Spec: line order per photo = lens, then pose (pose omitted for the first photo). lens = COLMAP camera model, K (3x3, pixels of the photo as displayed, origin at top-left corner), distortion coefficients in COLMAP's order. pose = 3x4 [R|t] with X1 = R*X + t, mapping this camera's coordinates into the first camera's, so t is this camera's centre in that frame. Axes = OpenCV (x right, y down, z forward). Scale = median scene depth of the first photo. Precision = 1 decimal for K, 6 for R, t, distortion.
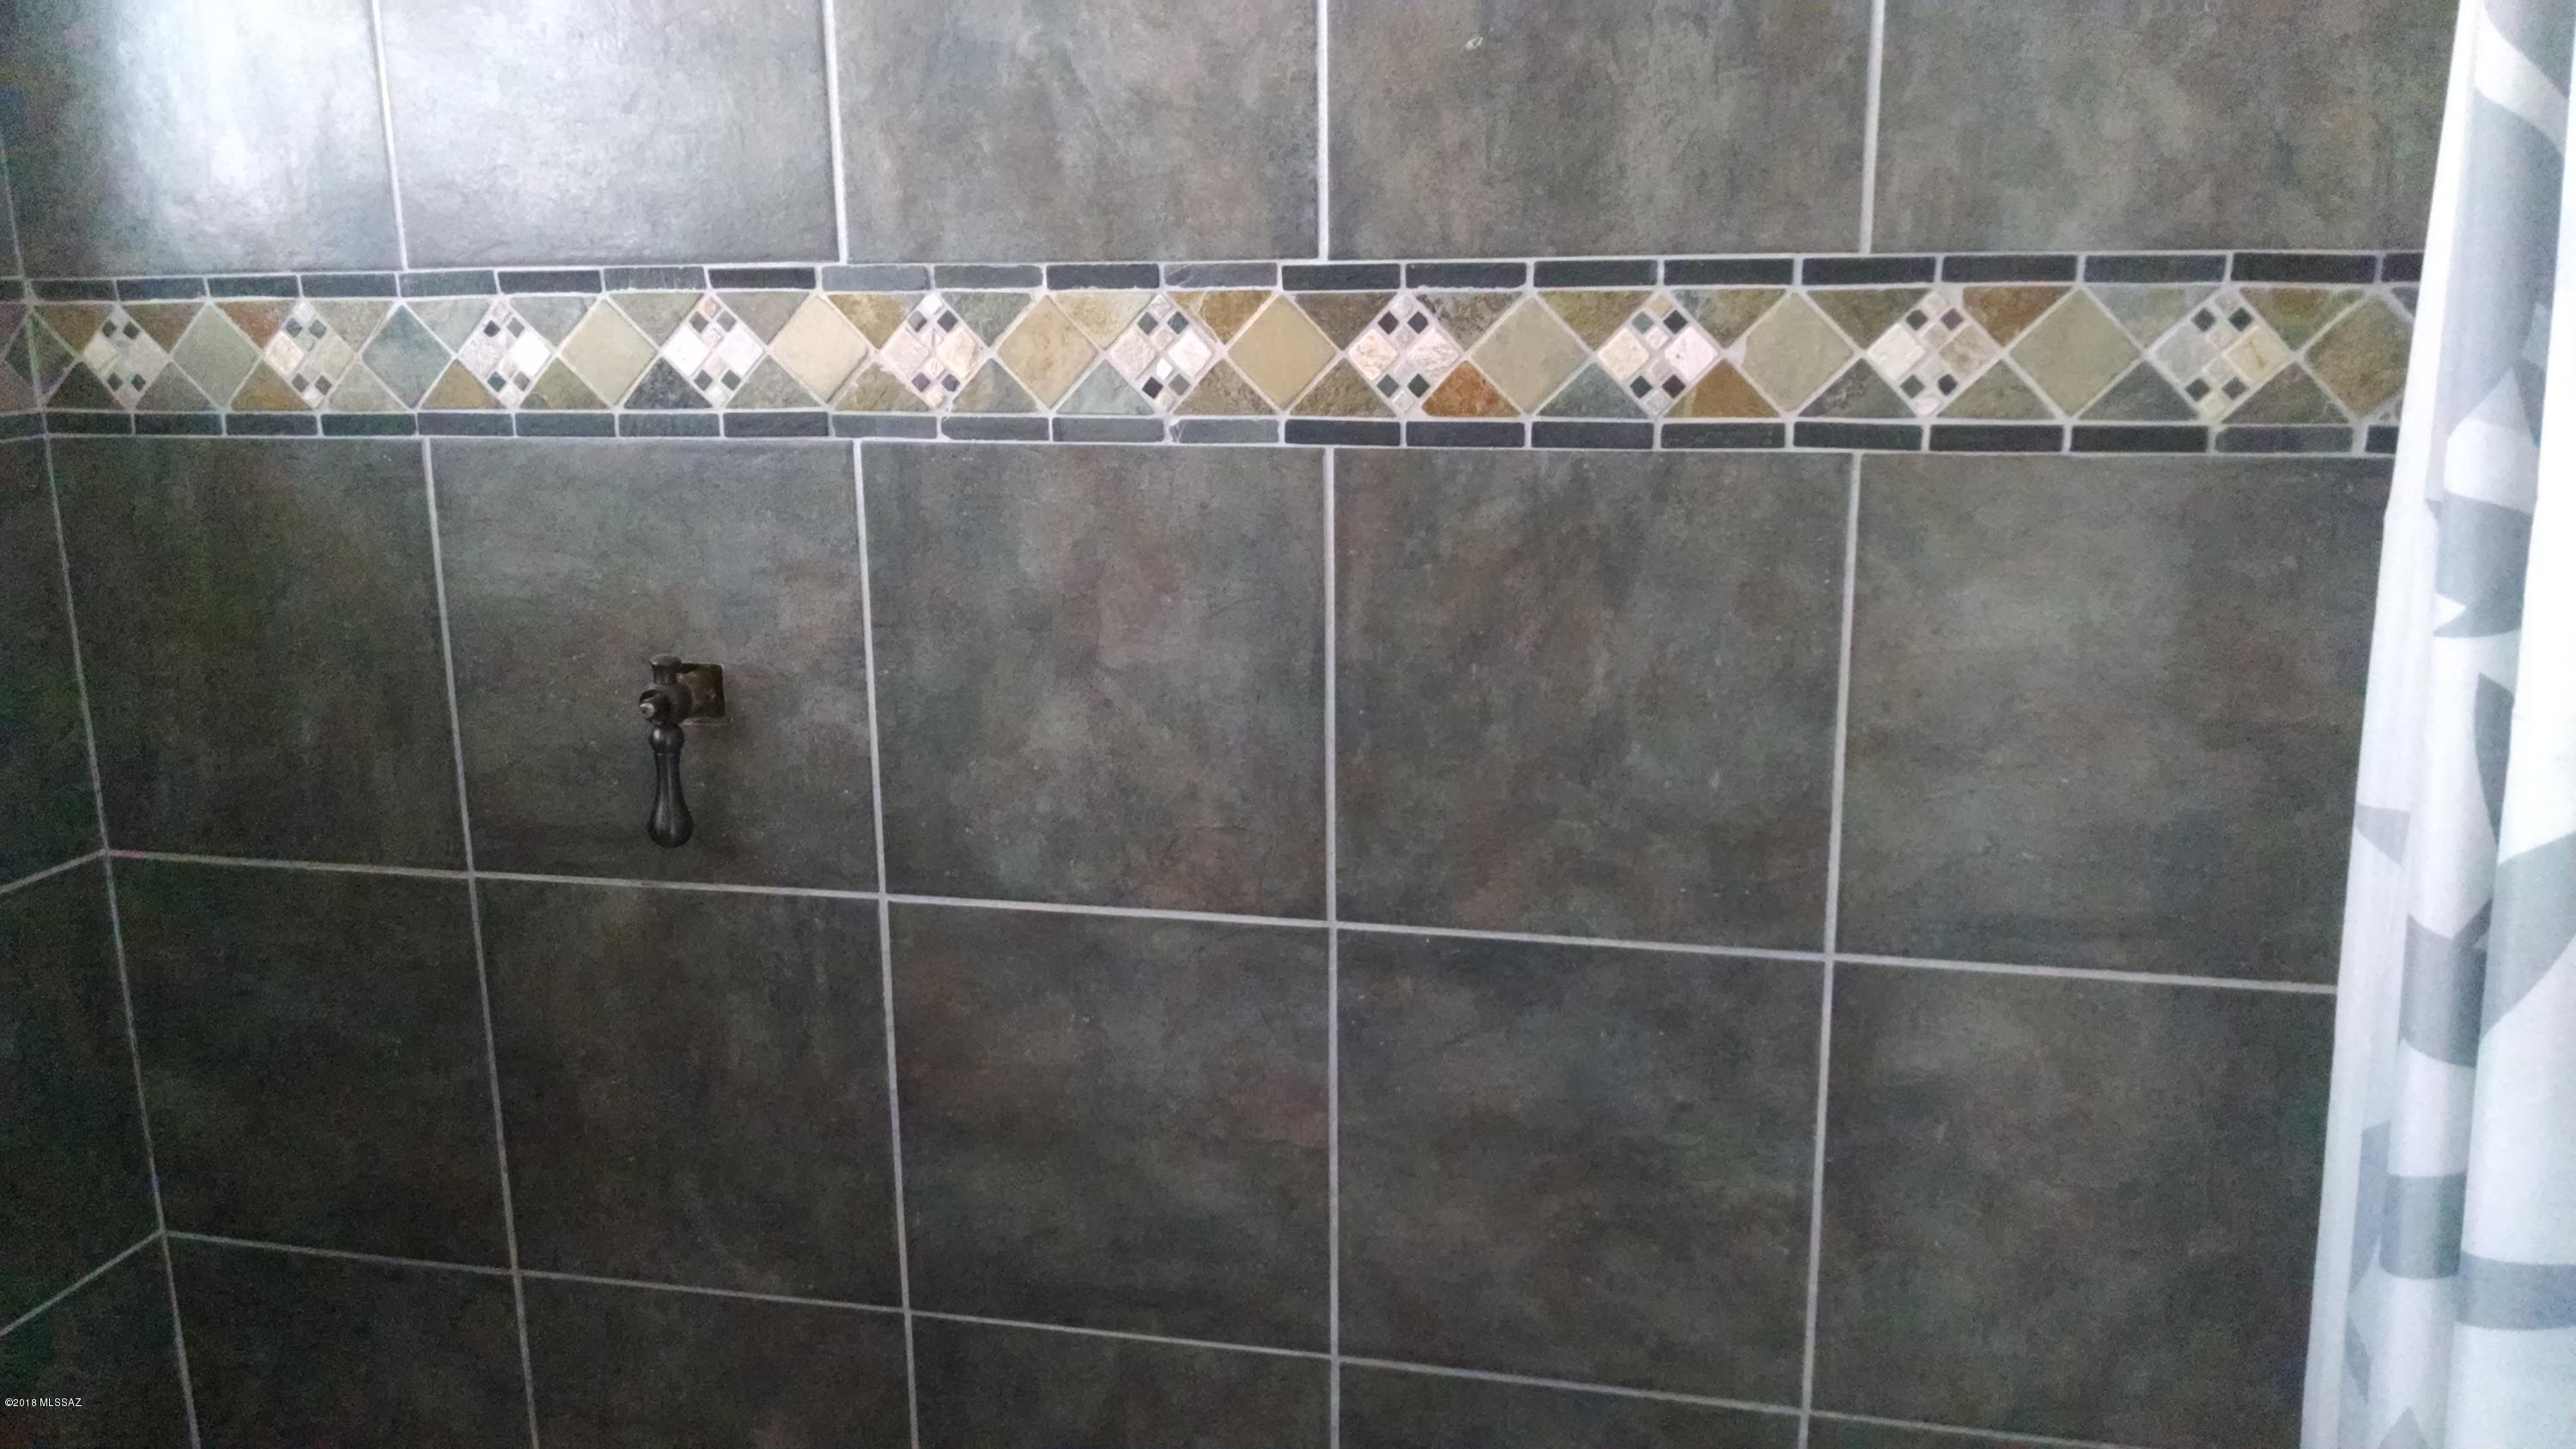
lens RADIAL K [[1945.5, 0, 1288.4], [0, 1945.5, 708.1], [0, 0, 1]] dist [0.057187, -0.104121]
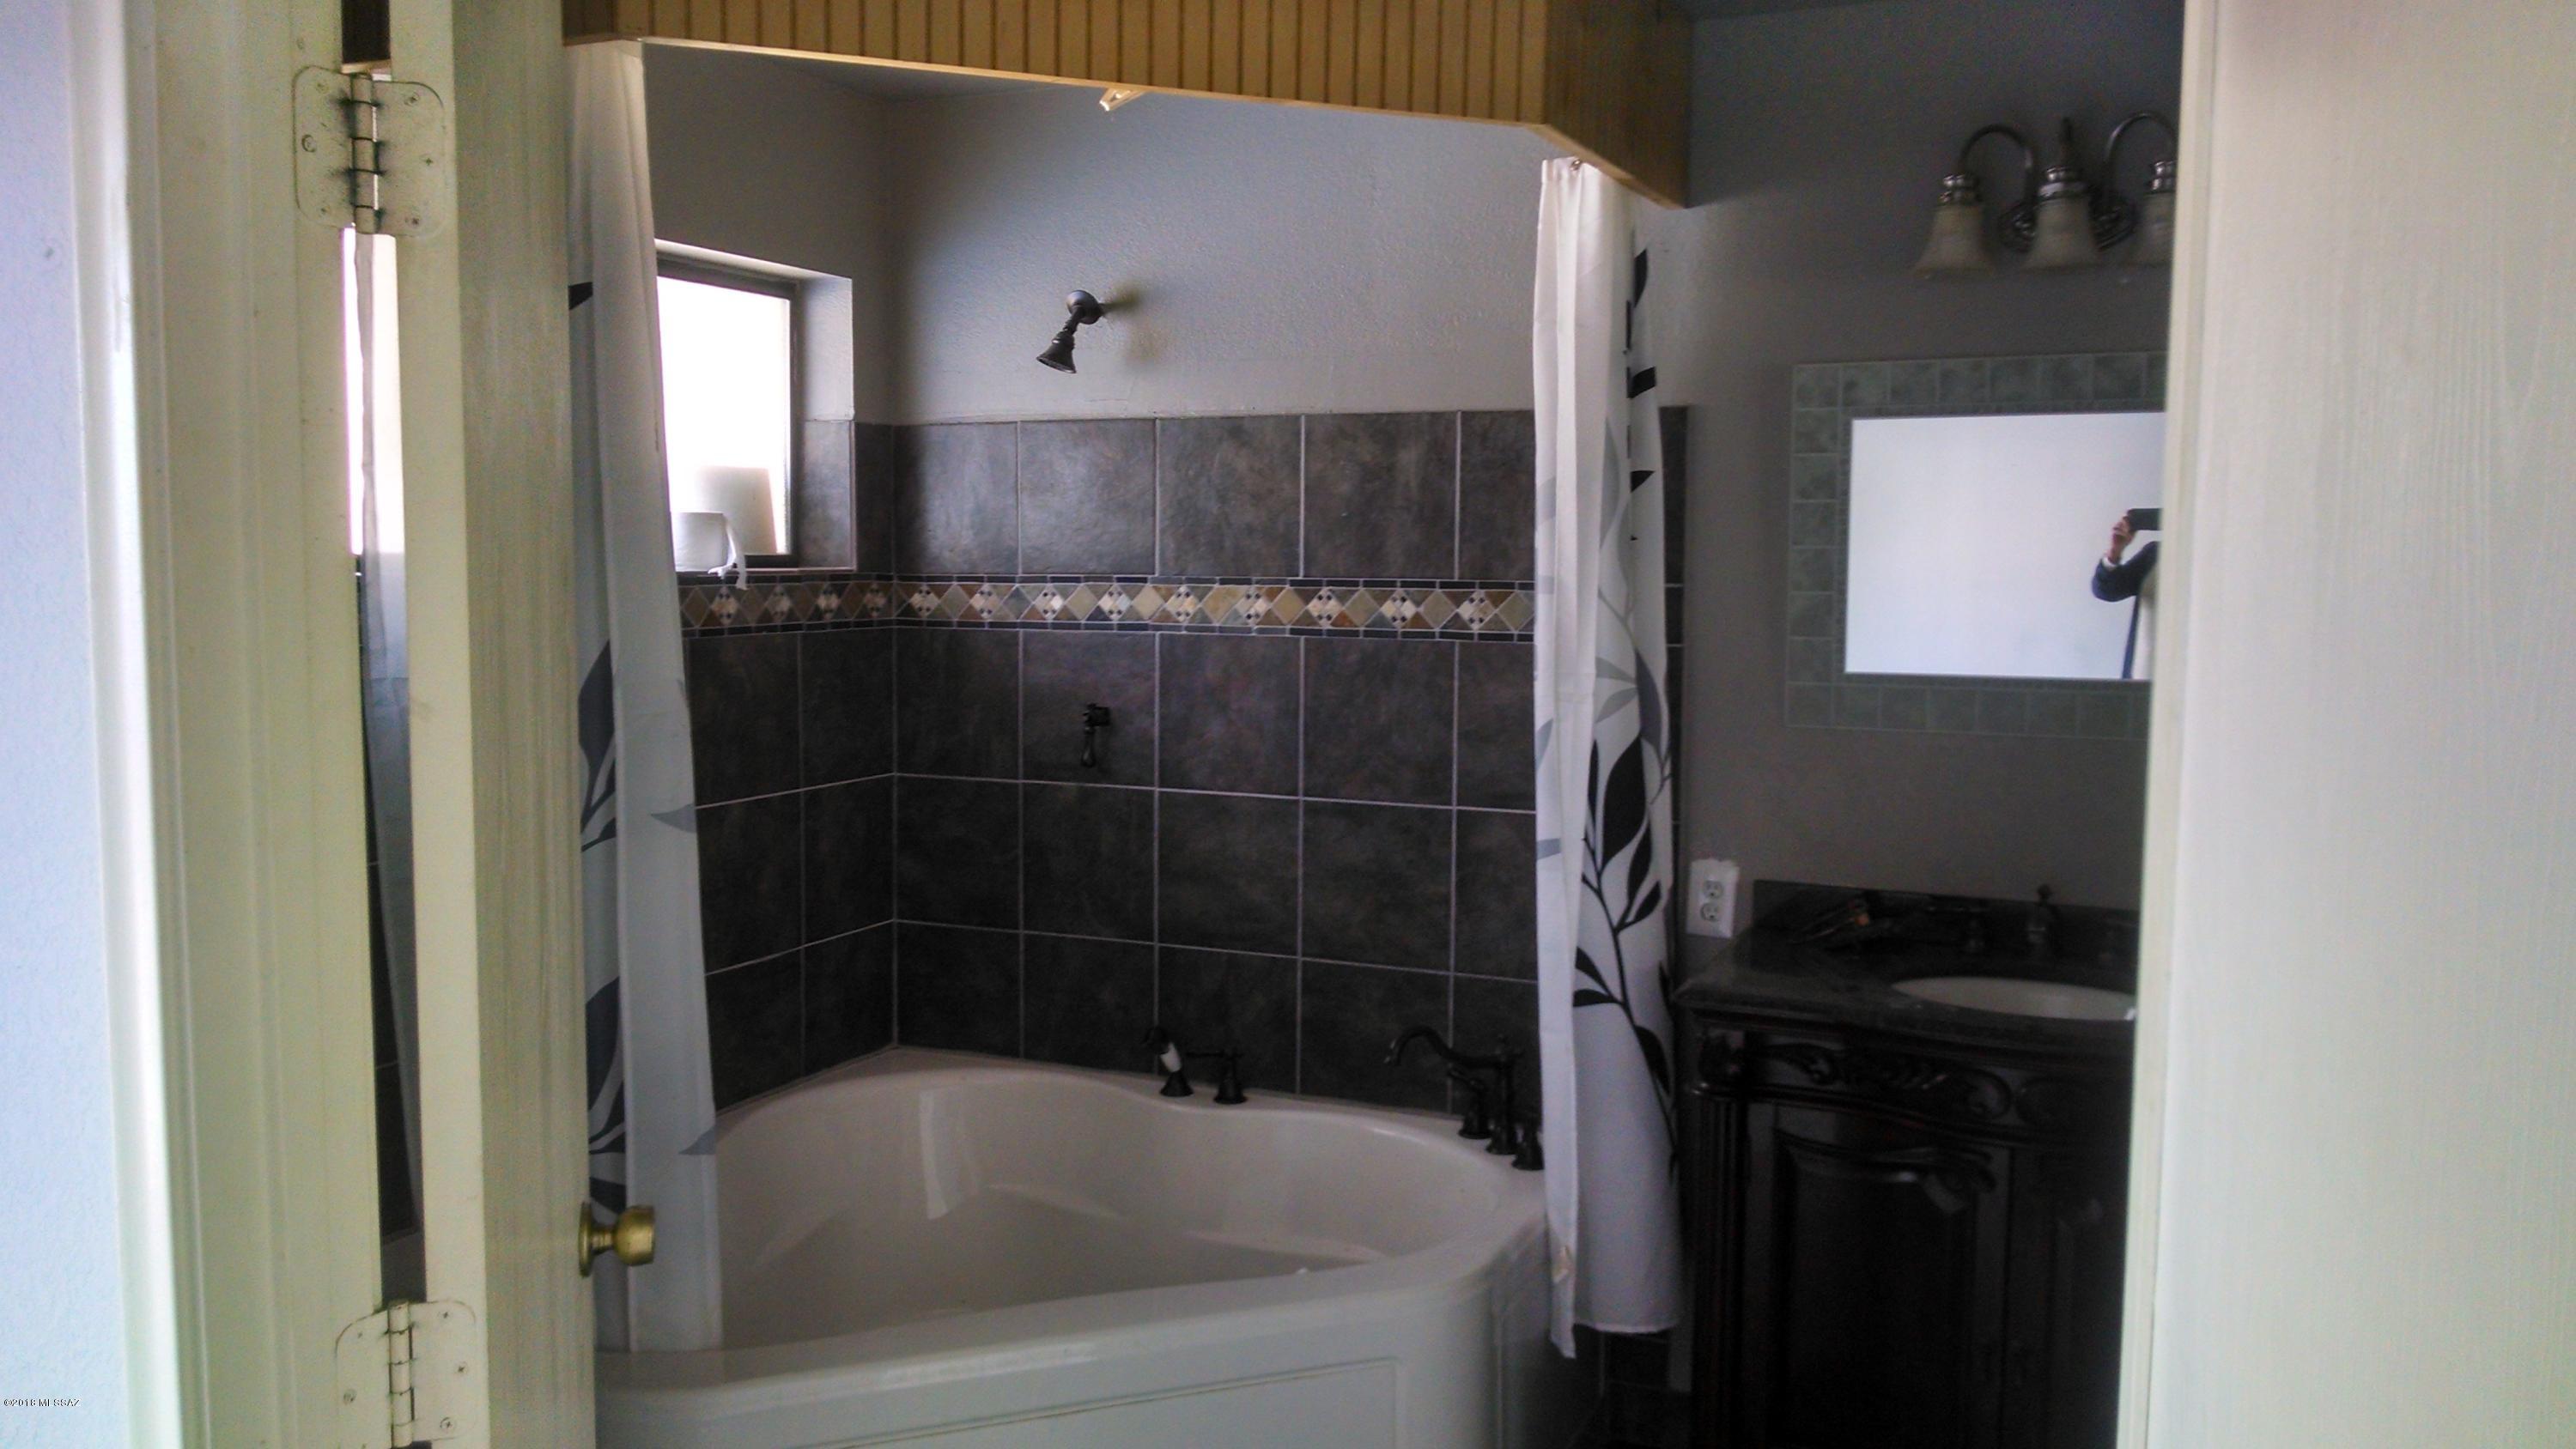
lens RADIAL K [[1945.5, 0, 1288.4], [0, 1945.5, 708.1], [0, 0, 1]] dist [0.057187, -0.104121]
pose [[0.978314, 0.033753, -0.204356, 0.606805], [-0.063324, 0.988133, -0.139942, 0.393707], [0.197208, 0.149847, 0.968842, -1.893663]]
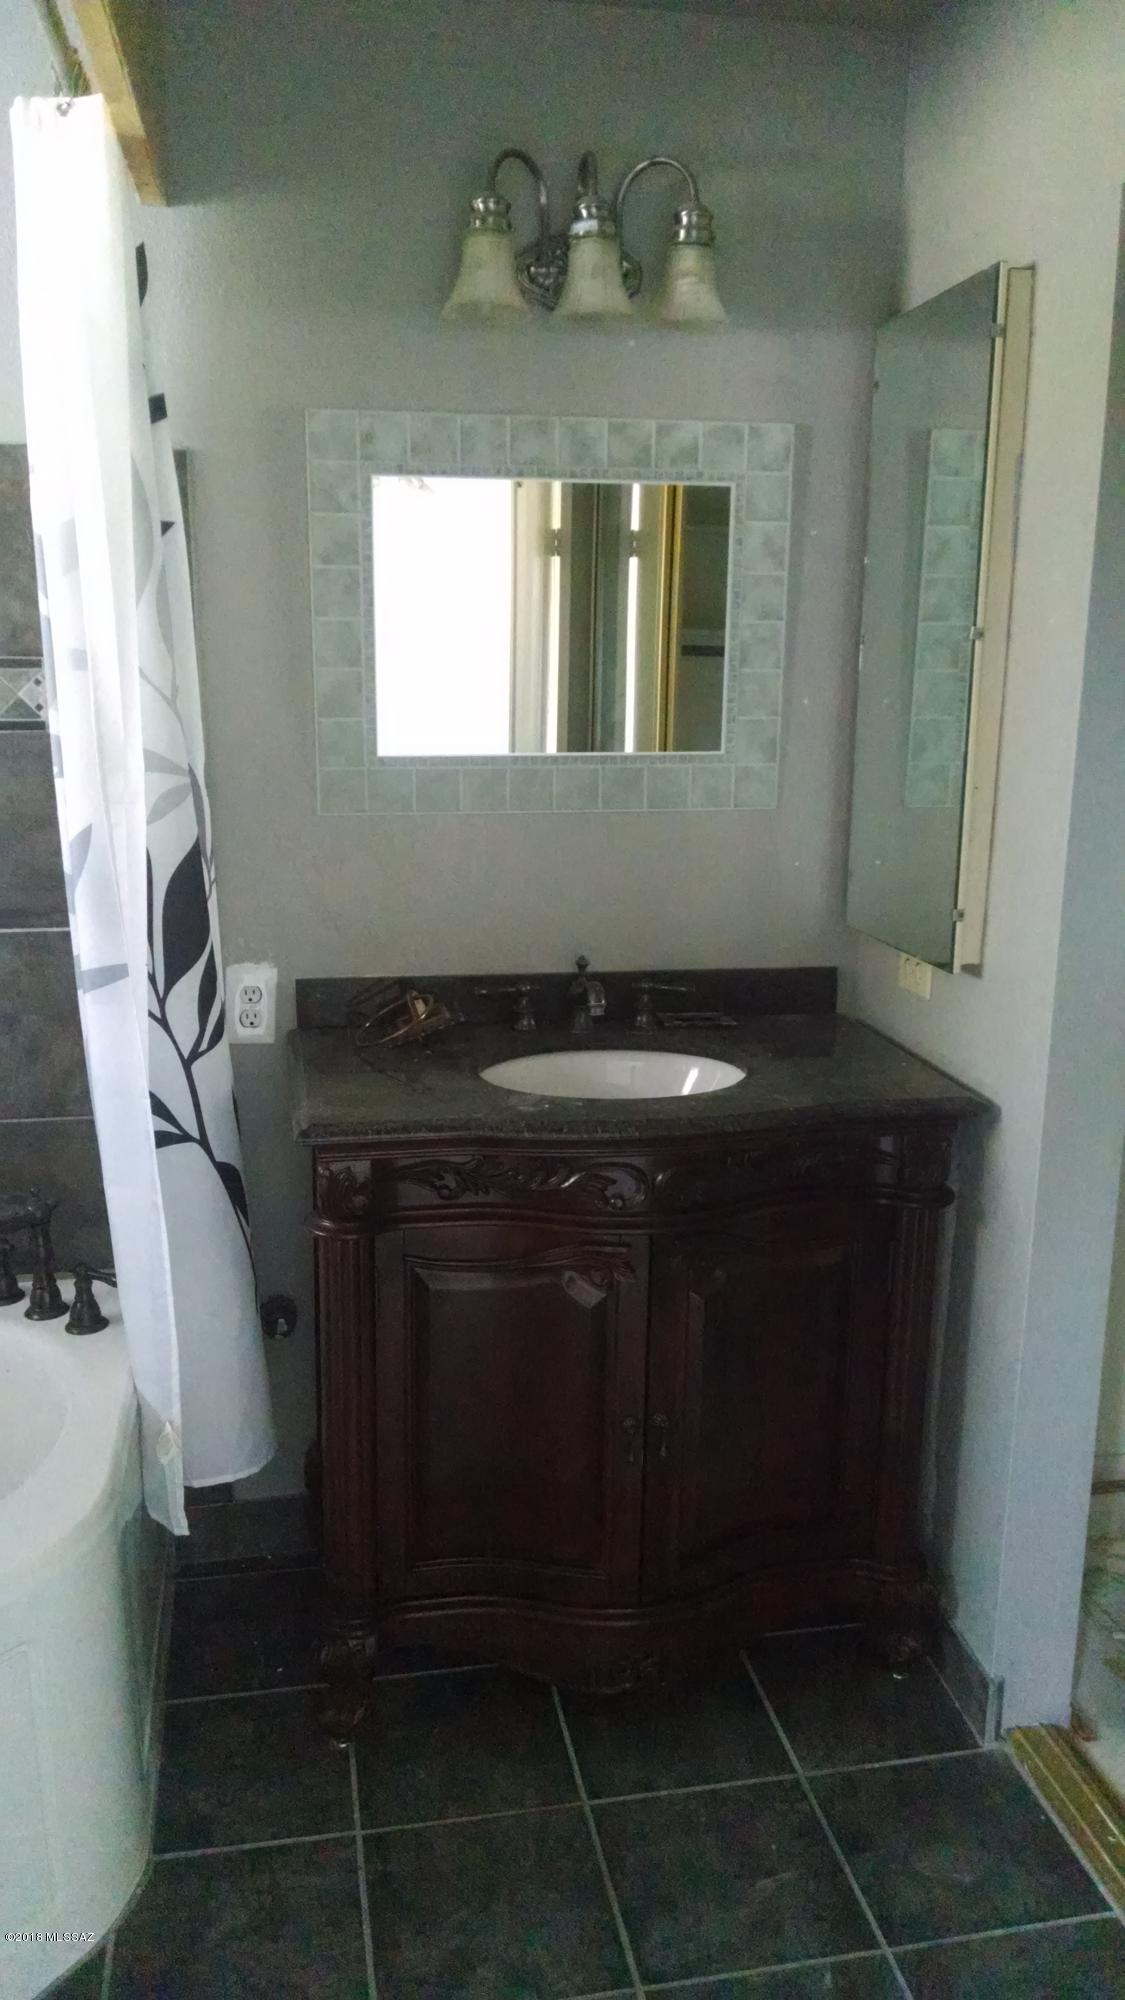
lens RADIAL K [[1510.7, 0, 562.5], [0, 1510.7, 1000.0], [0, 0, 1]] dist [0.057187, -0.104121]
pose [[0.922265, -0.069739, 0.380214, 0.232870], [0.071700, 0.997385, 0.009022, 0.231718], [-0.379850, 0.018941, 0.924854, -1.021423]]
